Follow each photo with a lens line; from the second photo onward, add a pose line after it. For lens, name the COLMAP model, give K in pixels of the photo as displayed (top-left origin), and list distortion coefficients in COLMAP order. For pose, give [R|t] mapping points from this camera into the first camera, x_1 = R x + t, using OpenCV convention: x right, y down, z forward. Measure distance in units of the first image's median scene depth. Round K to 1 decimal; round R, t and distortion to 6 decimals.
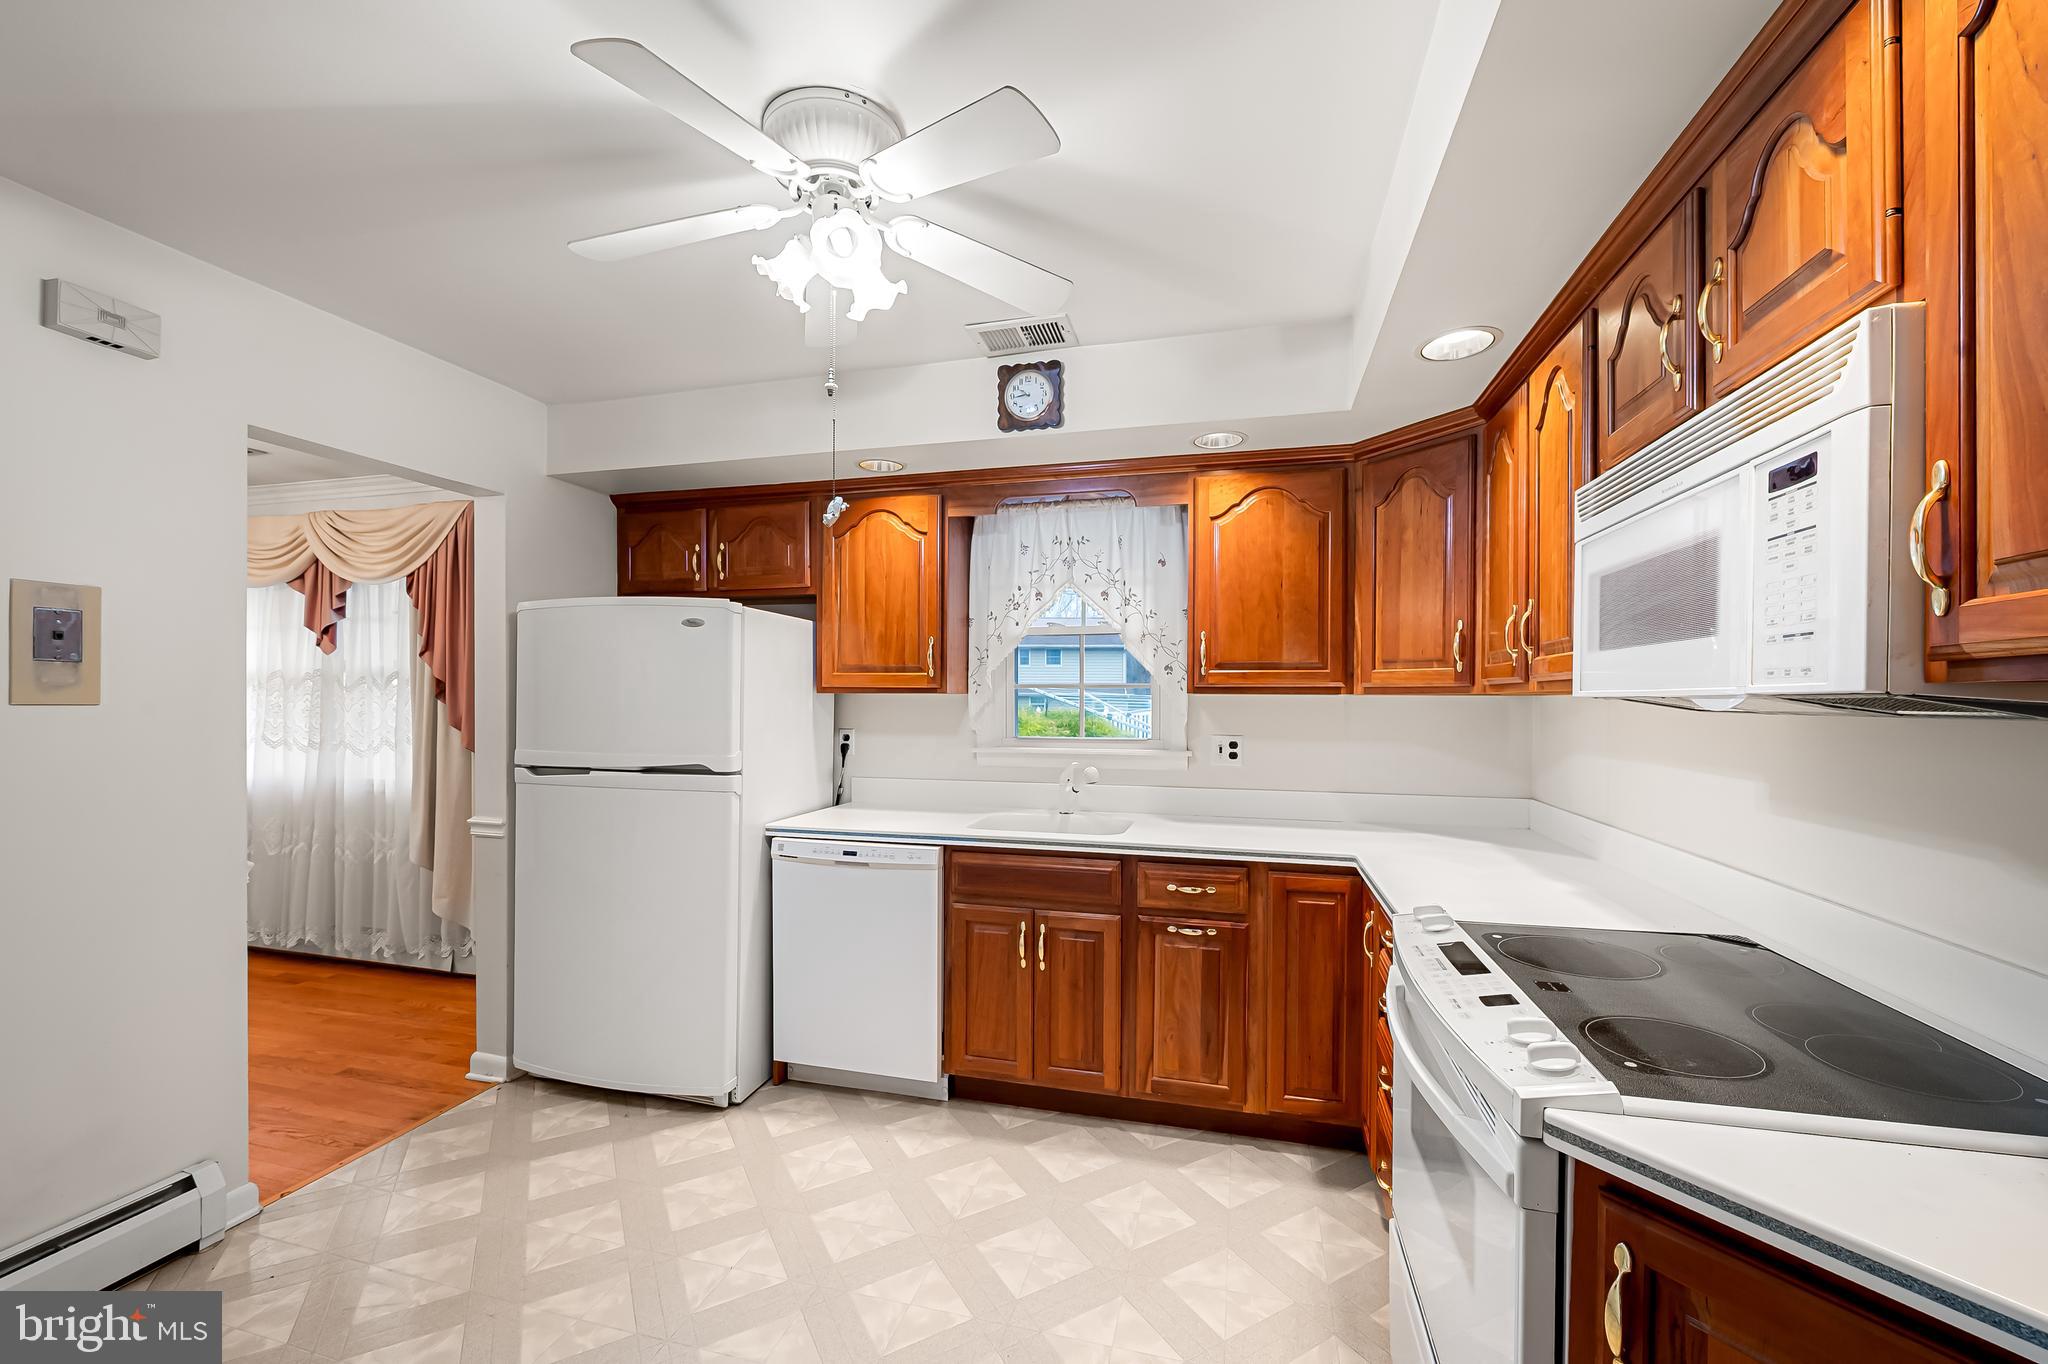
lens RADIAL K [[823.5, 0, 1021.7], [0, 823.5, 684.8], [0, 0, 1]] dist [-0.002418, -0.000380]
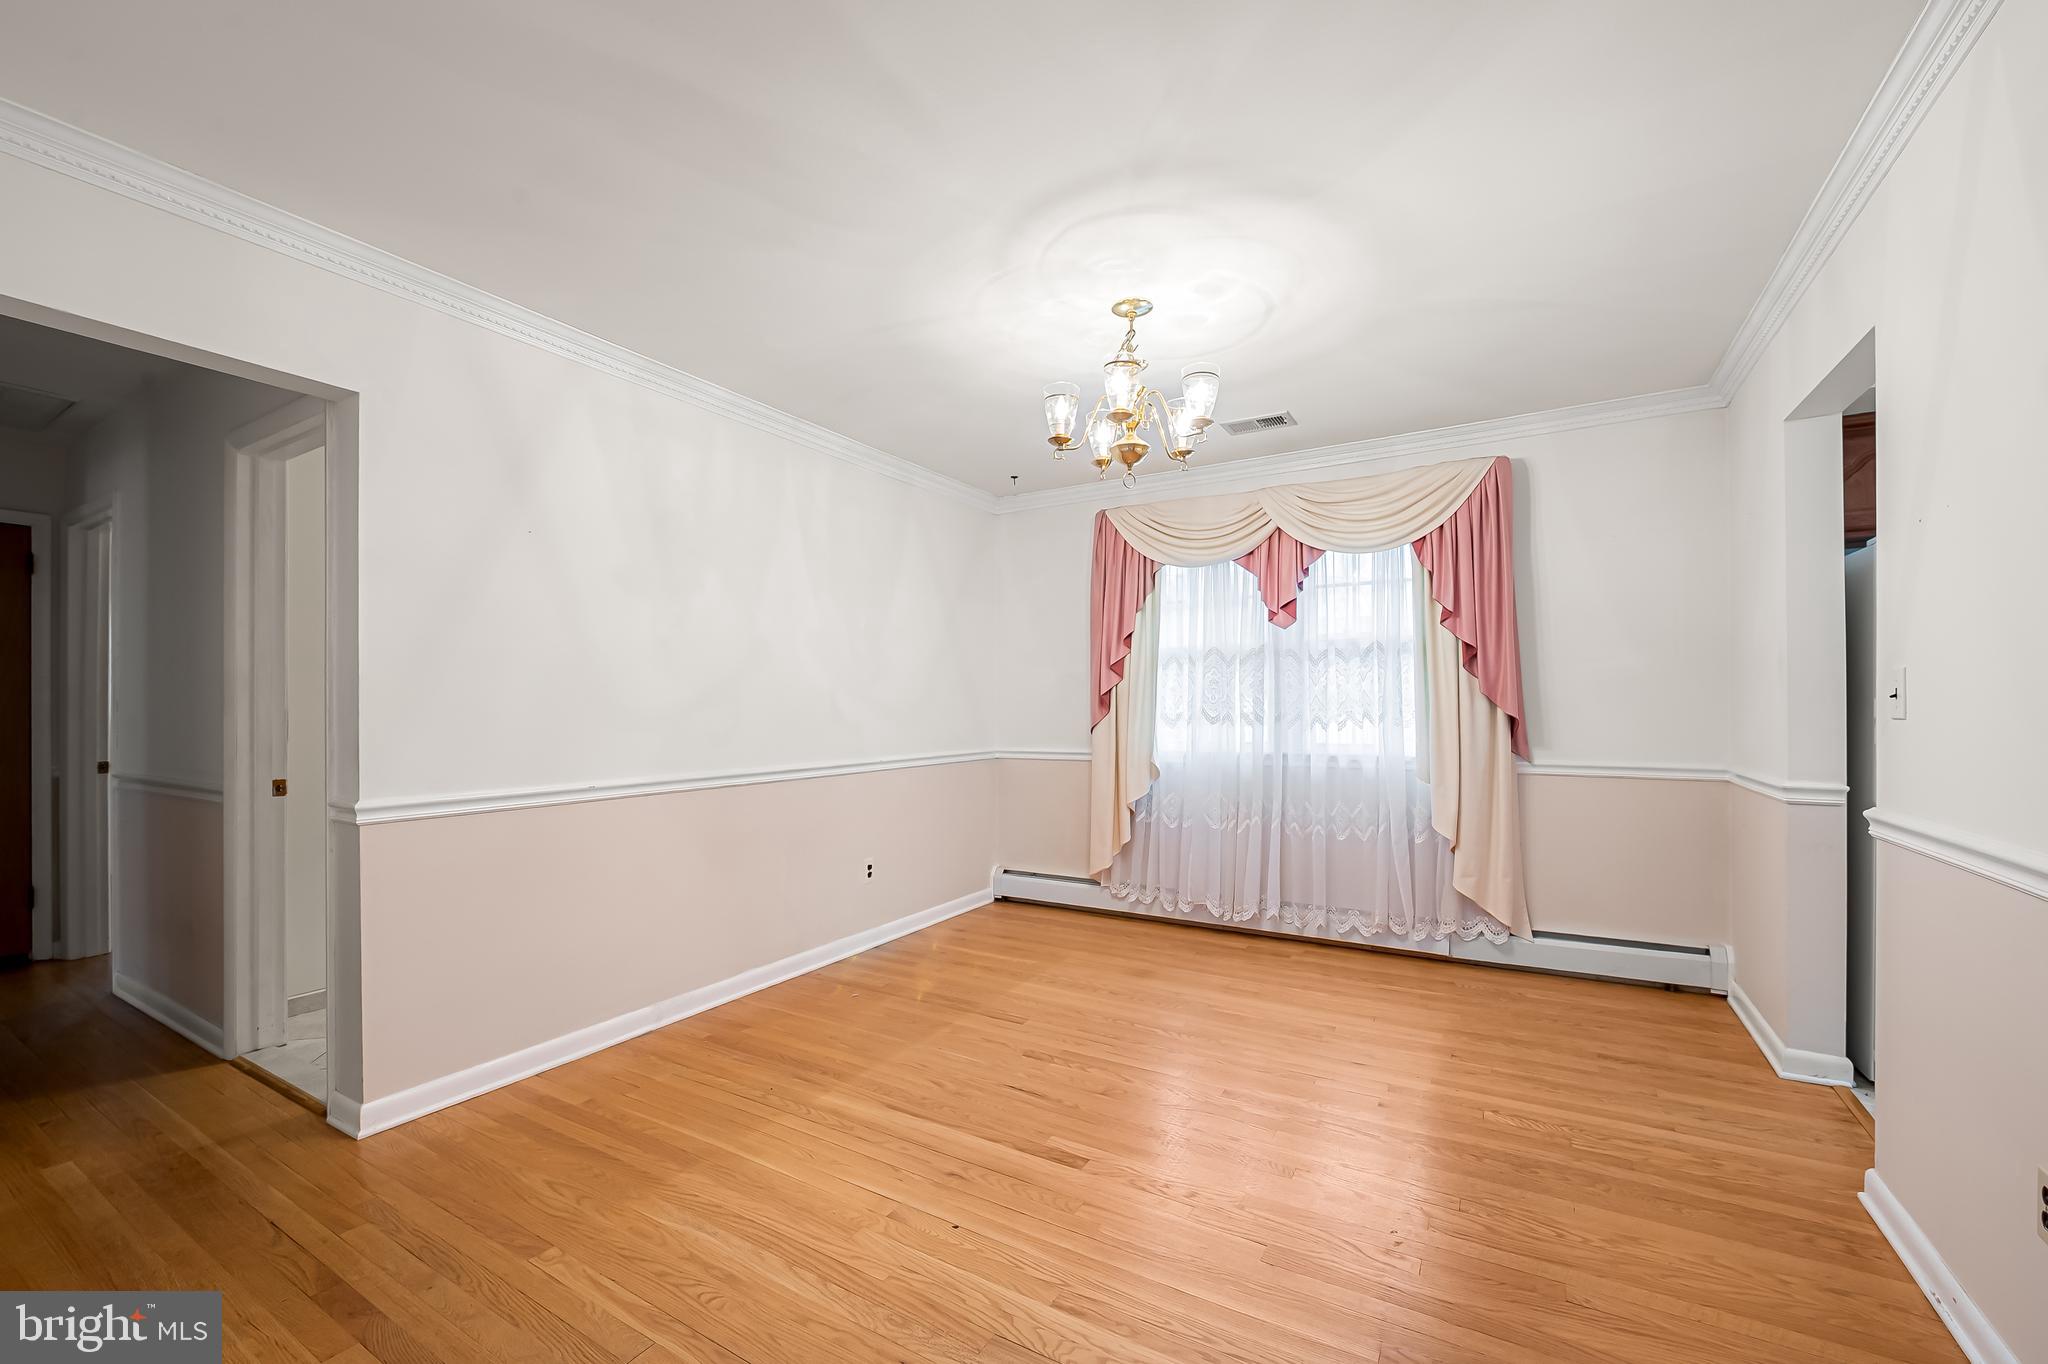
lens RADIAL K [[823.5, 0, 1025.1], [0, 823.5, 698.9], [0, 0, 1]] dist [-0.002418, -0.000380]
pose [[0.961601, -0.009598, -0.274282, -0.904278], [0.008413, 0.999950, -0.005495, 0.052754], [0.274321, 0.002977, 0.961634, -0.050580]]
